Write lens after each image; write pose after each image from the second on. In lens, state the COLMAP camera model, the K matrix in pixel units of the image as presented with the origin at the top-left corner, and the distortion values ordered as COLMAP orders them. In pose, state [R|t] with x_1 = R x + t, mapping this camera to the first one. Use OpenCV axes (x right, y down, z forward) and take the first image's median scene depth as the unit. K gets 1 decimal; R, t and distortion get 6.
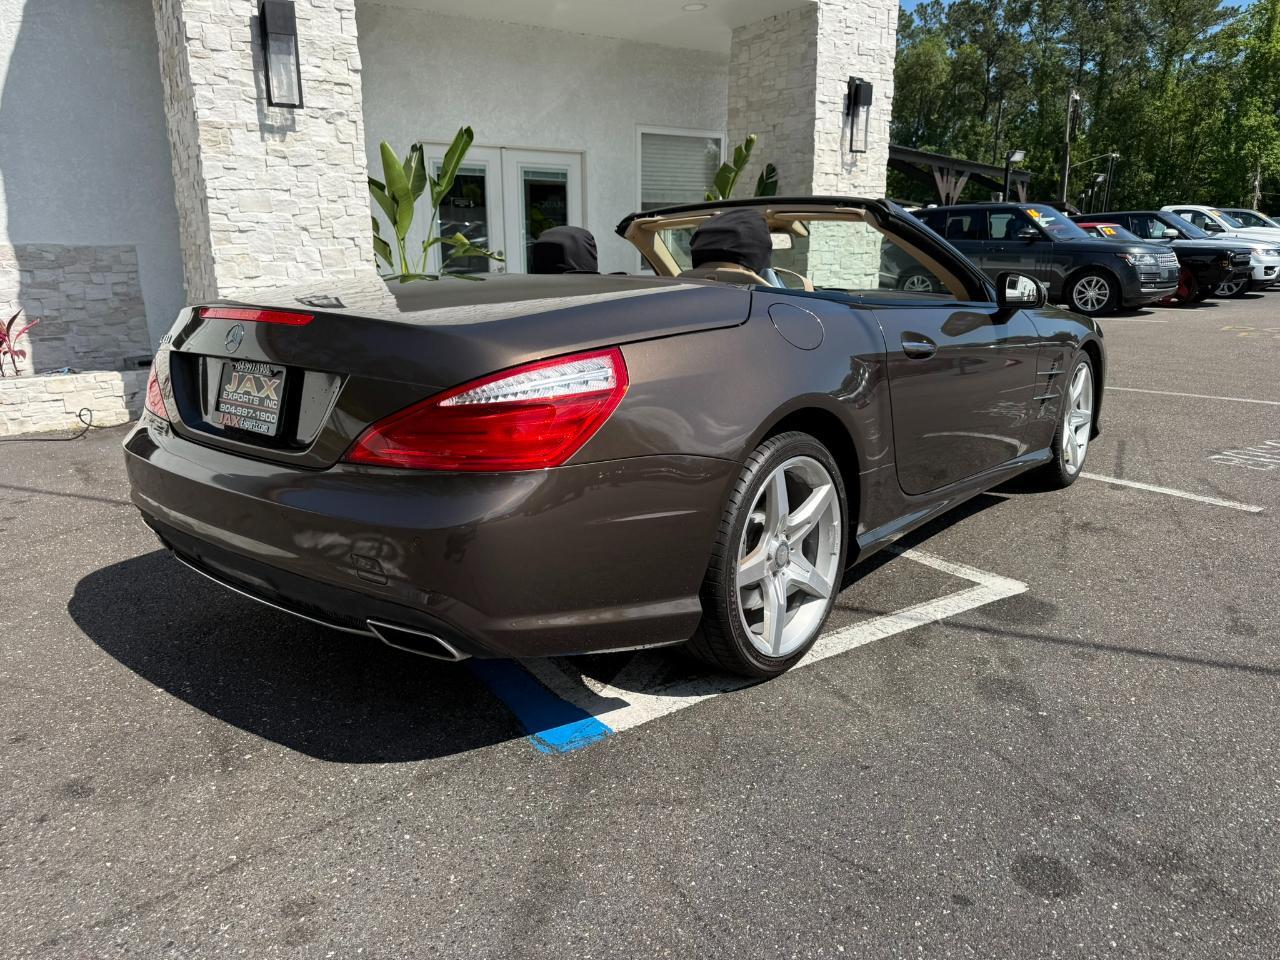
lens RADIAL K [[919.3, 0, 631.6], [0, 919.3, 486.0], [0, 0, 1]] dist [0.008071, -0.017442]
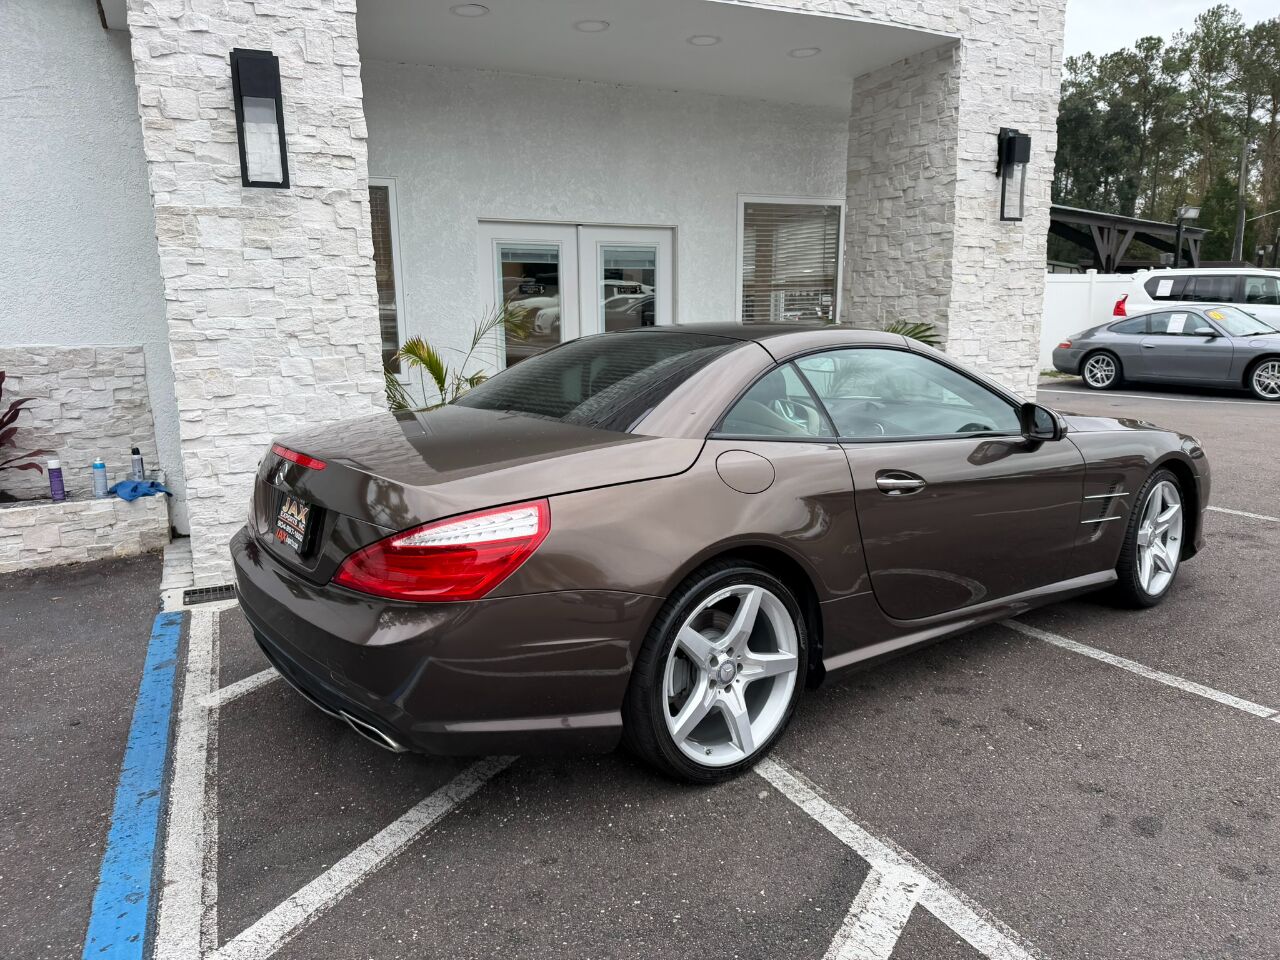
lens RADIAL K [[906.6, 0, 641.1], [0, 906.6, 485.3], [0, 0, 1]] dist [0.028018, -0.036922]
pose [[0.990770, 0.017551, -0.134410, 0.037834], [-0.025522, 0.998001, -0.057813, -0.078629], [0.133127, 0.060710, 0.989238, 0.187419]]
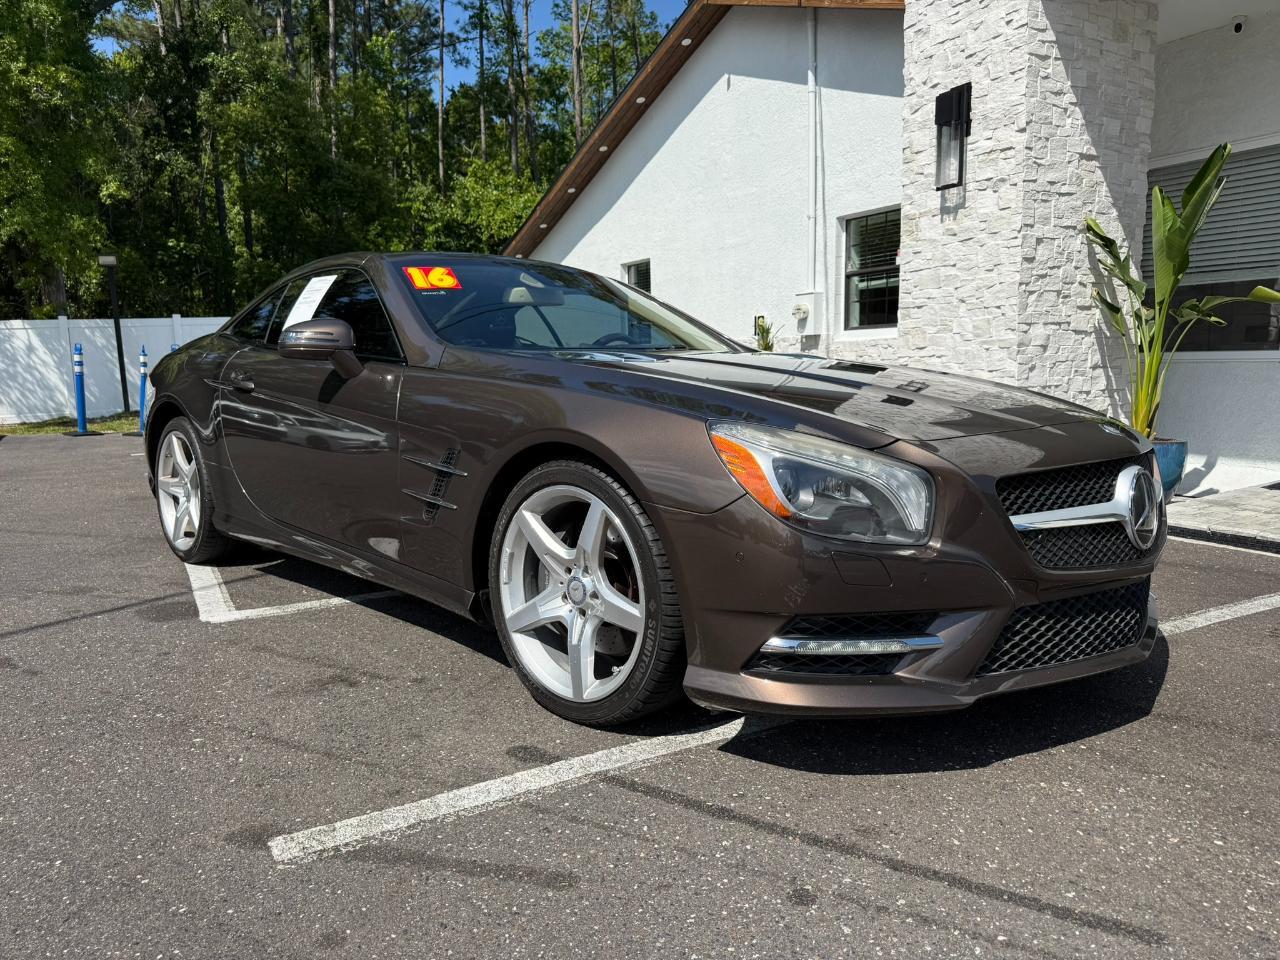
lens RADIAL K [[918.2, 0, 637.2], [0, 918.2, 480.5], [0, 0, 1]] dist [0.001171, -0.001338]
pose [[-0.090700, 0.131992, -0.987093, 0.495357], [-0.235588, 0.960201, 0.150043, -0.110677], [0.967611, 0.246156, -0.055994, 0.535668]]
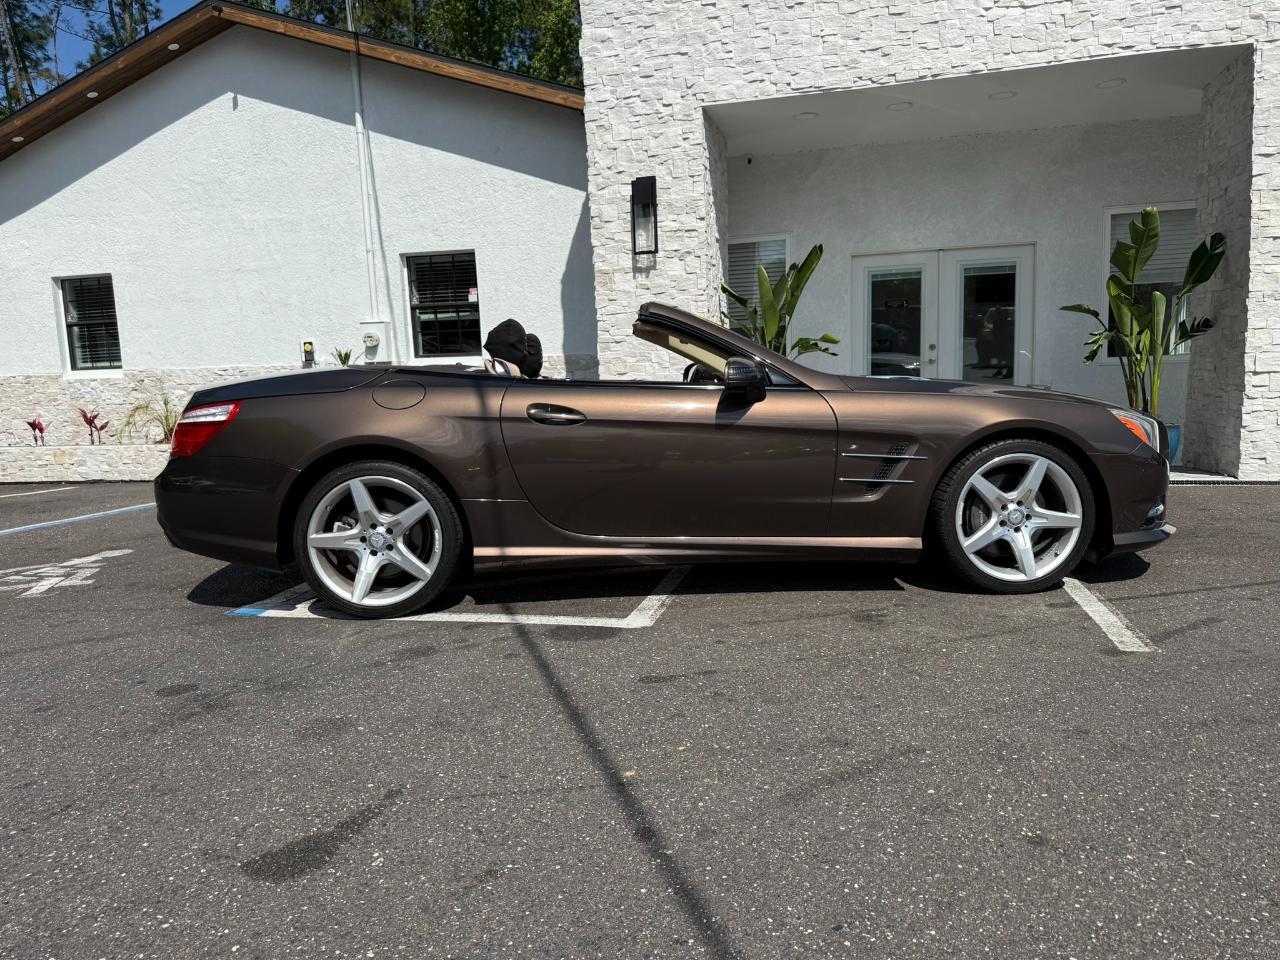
lens RADIAL K [[910.4, 0, 638.9], [0, 910.4, 482.8], [0, 0, 1]] dist [0.019994, -0.023491]
pose [[0.666111, 0.075243, -0.742047, 0.449983], [-0.153200, 0.987488, -0.037392, -0.008835], [0.729949, 0.138589, 0.669304, 0.077365]]
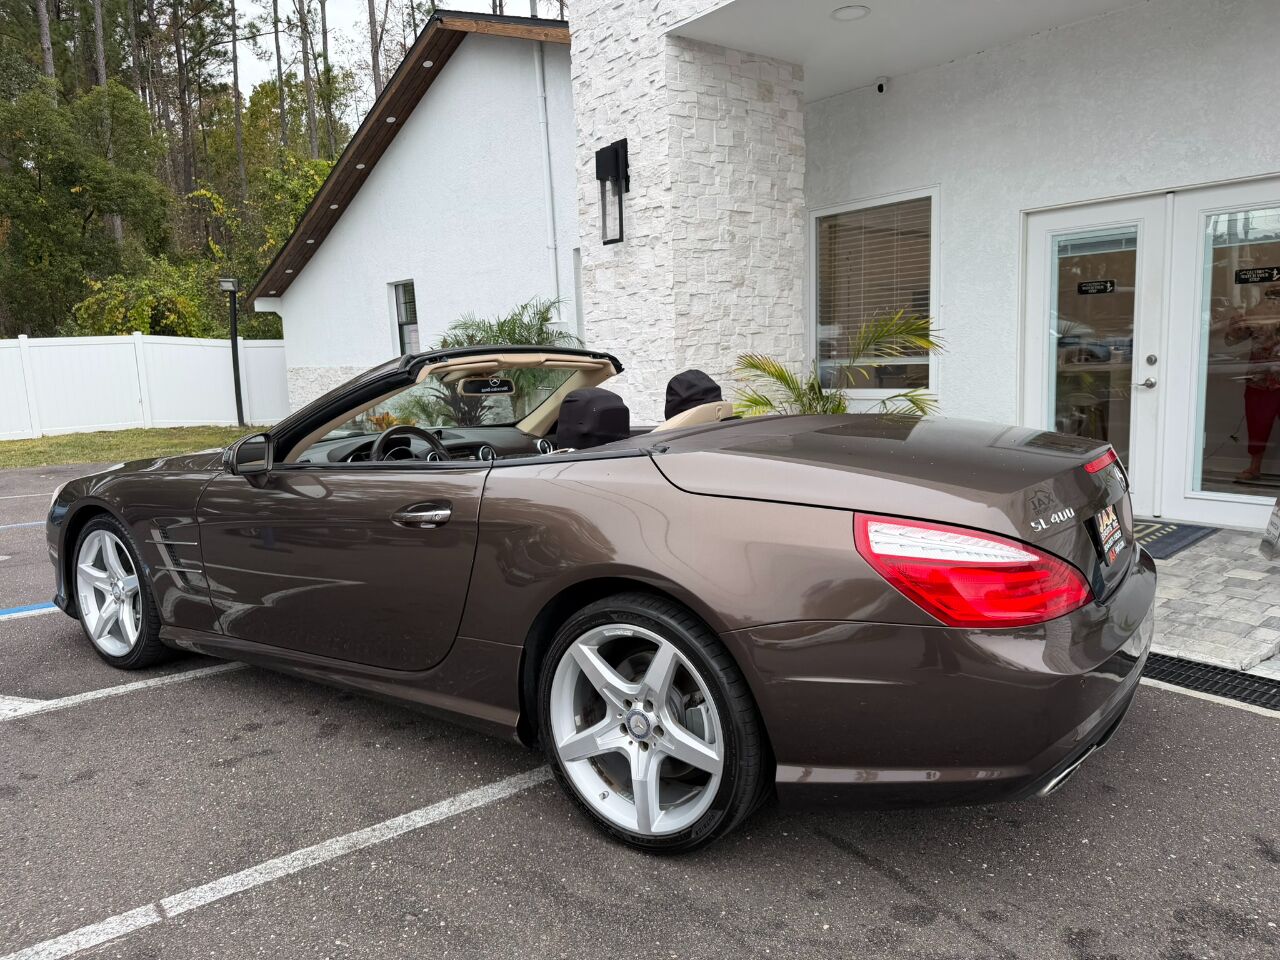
lens RADIAL K [[898.0, 0, 641.8], [0, 898.0, 488.1], [0, 0, 1]] dist [0.057589, -0.086780]
pose [[0.077789, 0.148140, -0.985902, 0.474400], [-0.213774, 0.968376, 0.128639, -0.186476], [0.973781, 0.200754, 0.106998, 0.657436]]
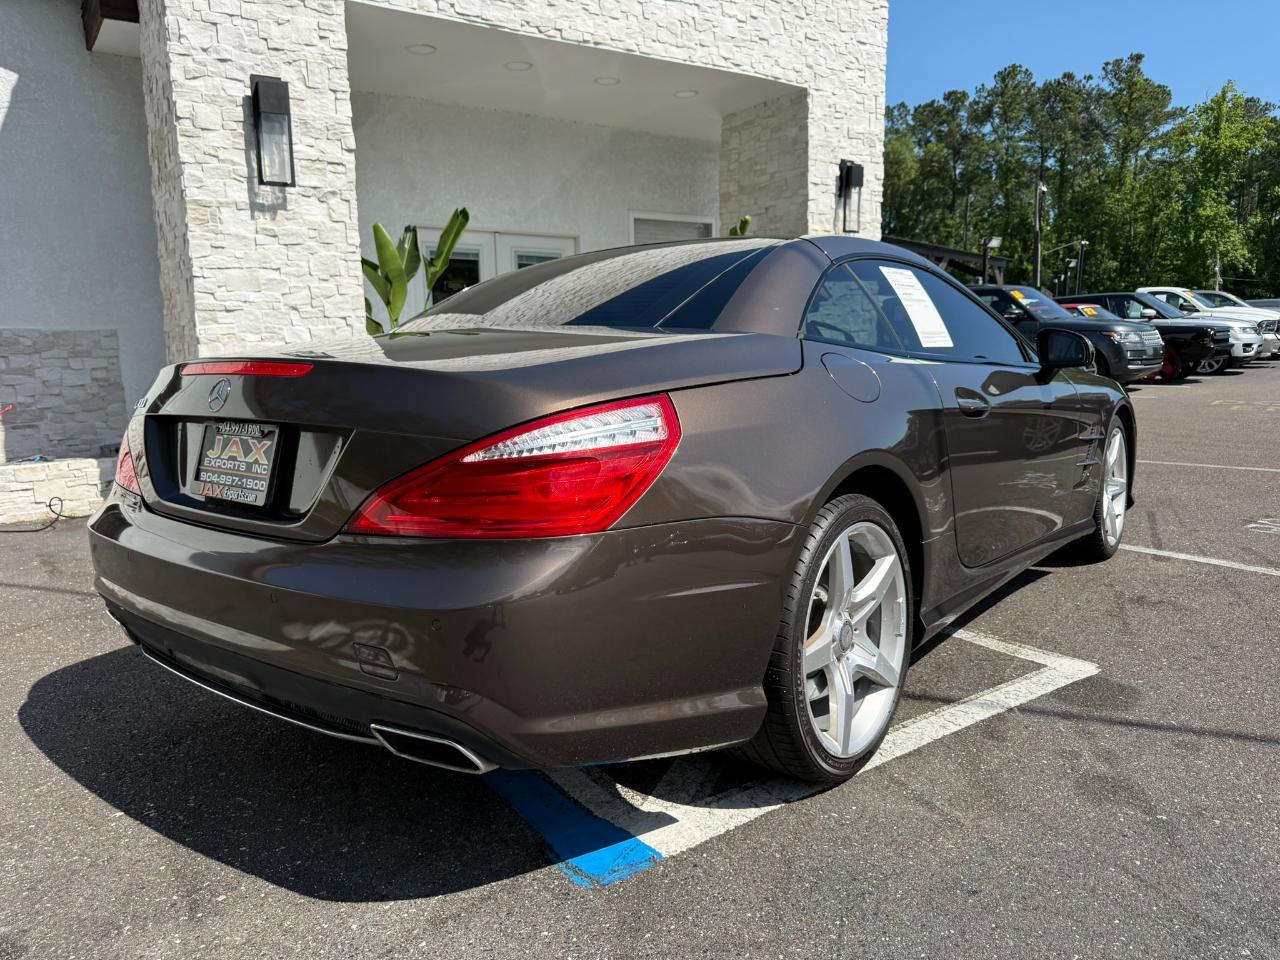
lens RADIAL K [[919.9, 0, 640.0], [0, 919.9, 480.8], [0, 0, 1]] dist [0.022013, -0.043917]
pose [[0.999548, -0.016635, 0.025040, -0.014141], [0.019067, 0.994782, -0.100226, 0.003360], [-0.023242, 0.100658, 0.994650, 0.033192]]
